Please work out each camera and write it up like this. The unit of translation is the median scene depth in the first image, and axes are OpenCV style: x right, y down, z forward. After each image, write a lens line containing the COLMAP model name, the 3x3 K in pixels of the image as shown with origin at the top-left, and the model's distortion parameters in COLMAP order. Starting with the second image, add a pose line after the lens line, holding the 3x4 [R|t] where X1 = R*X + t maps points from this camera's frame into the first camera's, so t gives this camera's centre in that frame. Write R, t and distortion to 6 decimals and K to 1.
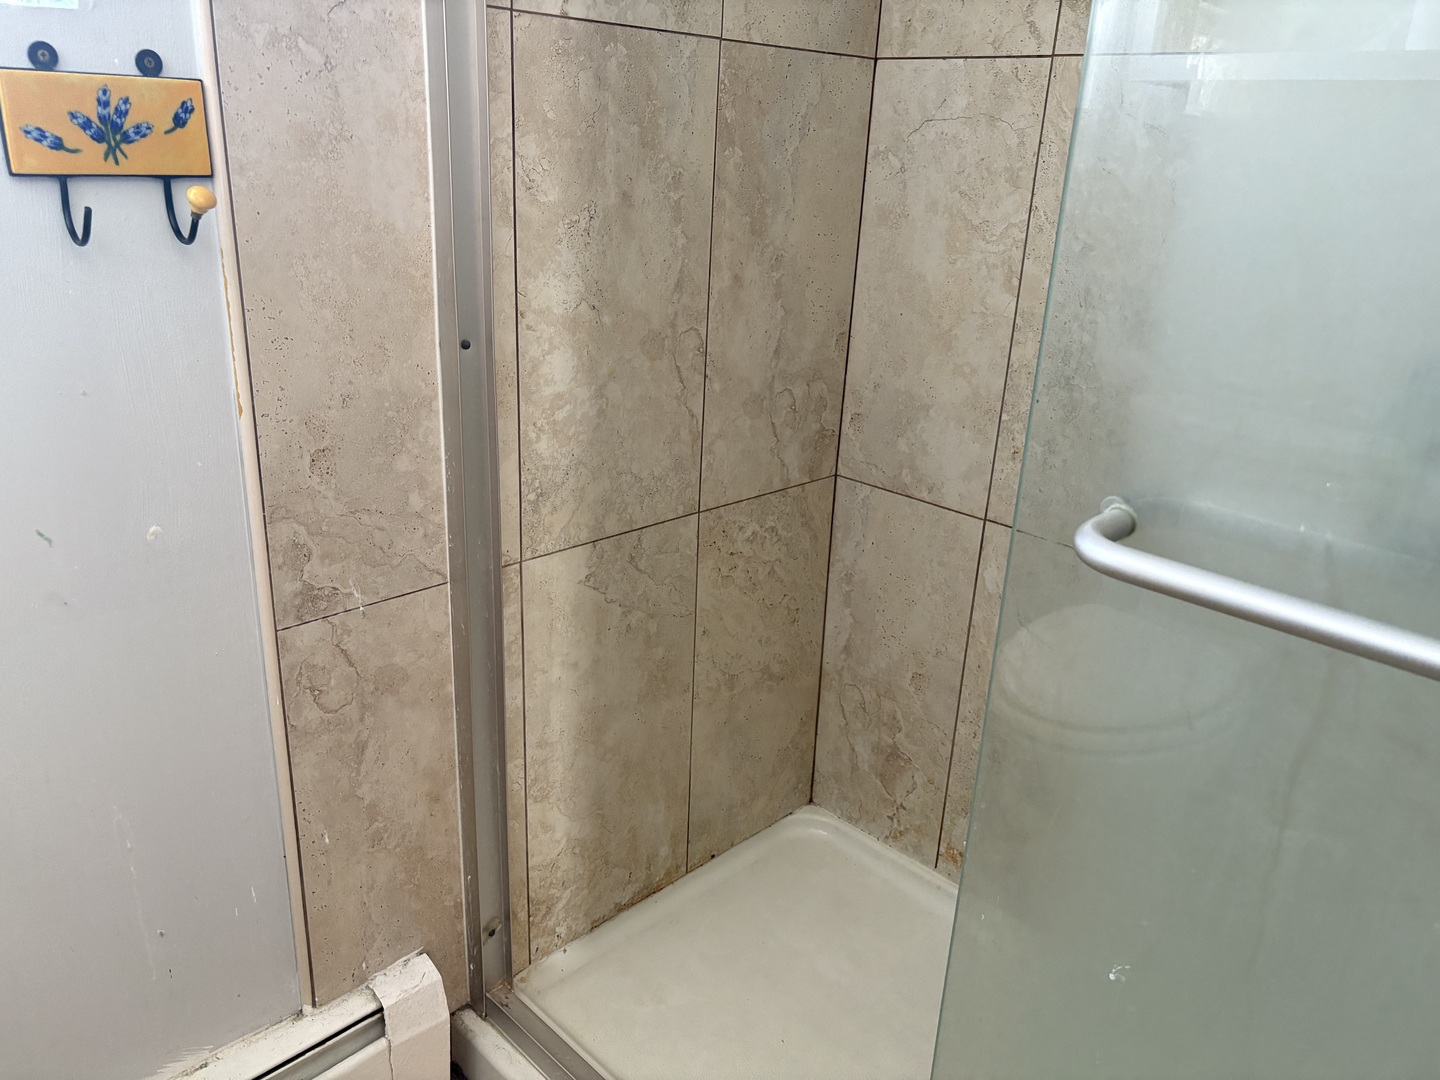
lens RADIAL K [[1078.4, 0, 710.5], [0, 1078.4, 538.7], [0, 0, 1]] dist [0.052113, -0.057782]
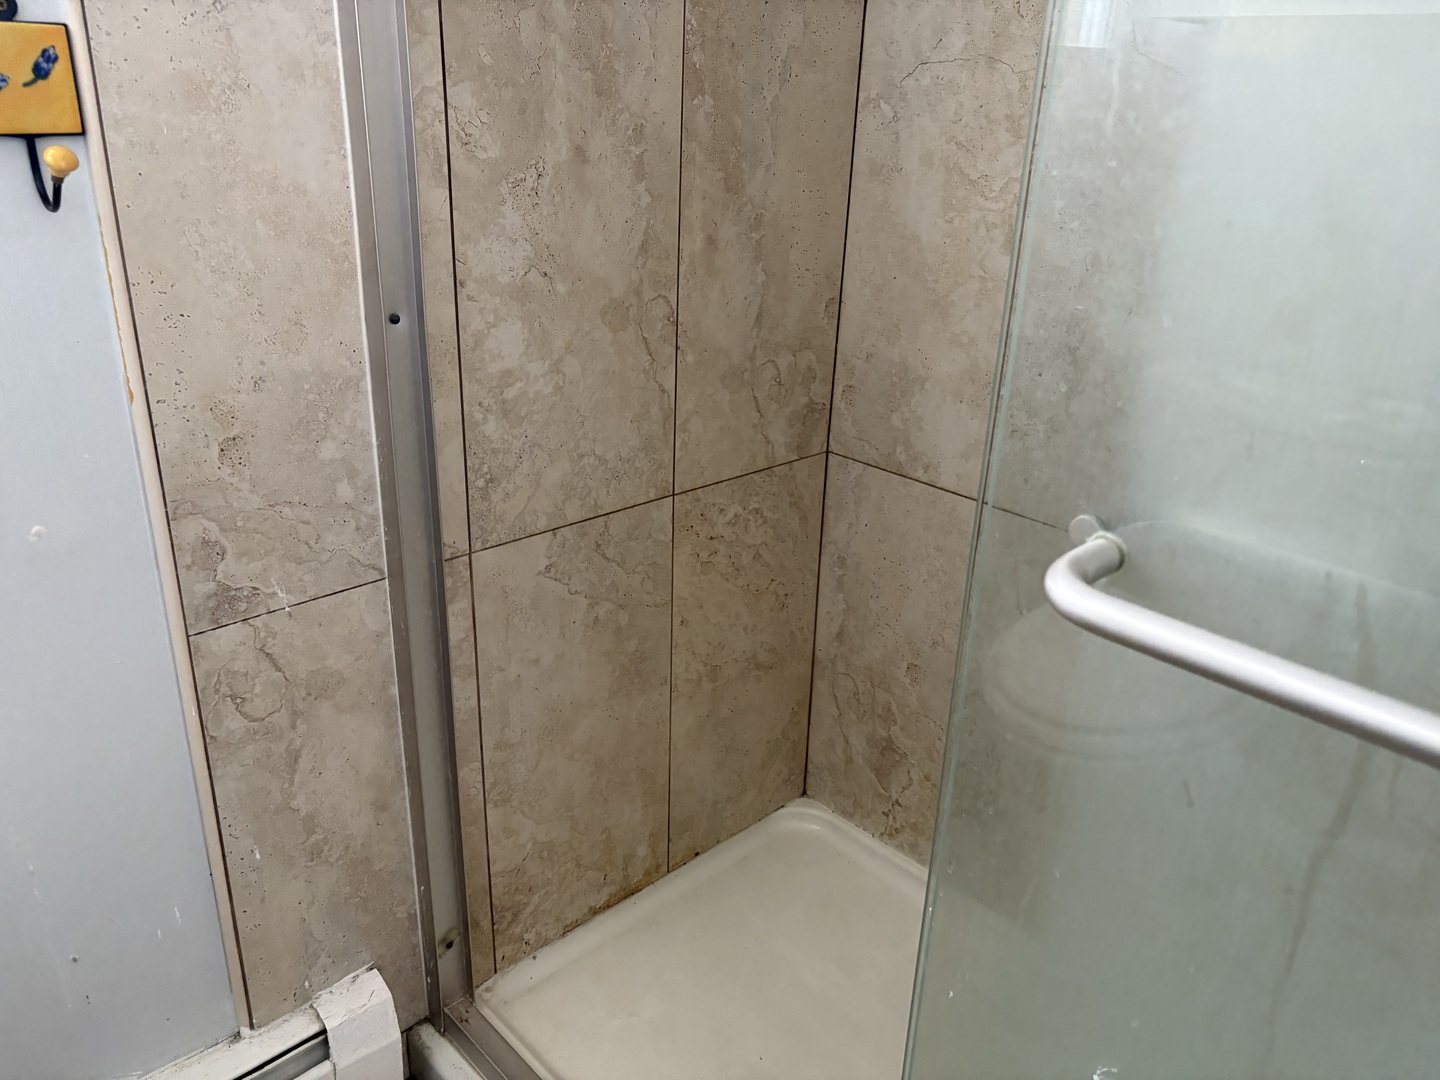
lens RADIAL K [[1078.4, 0, 721.6], [0, 1078.4, 531.9], [0, 0, 1]] dist [0.052113, -0.057782]
pose [[0.999773, -0.000056, -0.021318, 0.062671], [0.000825, 0.999349, 0.036064, -0.032330], [0.021302, -0.036074, 0.999122, 0.090434]]
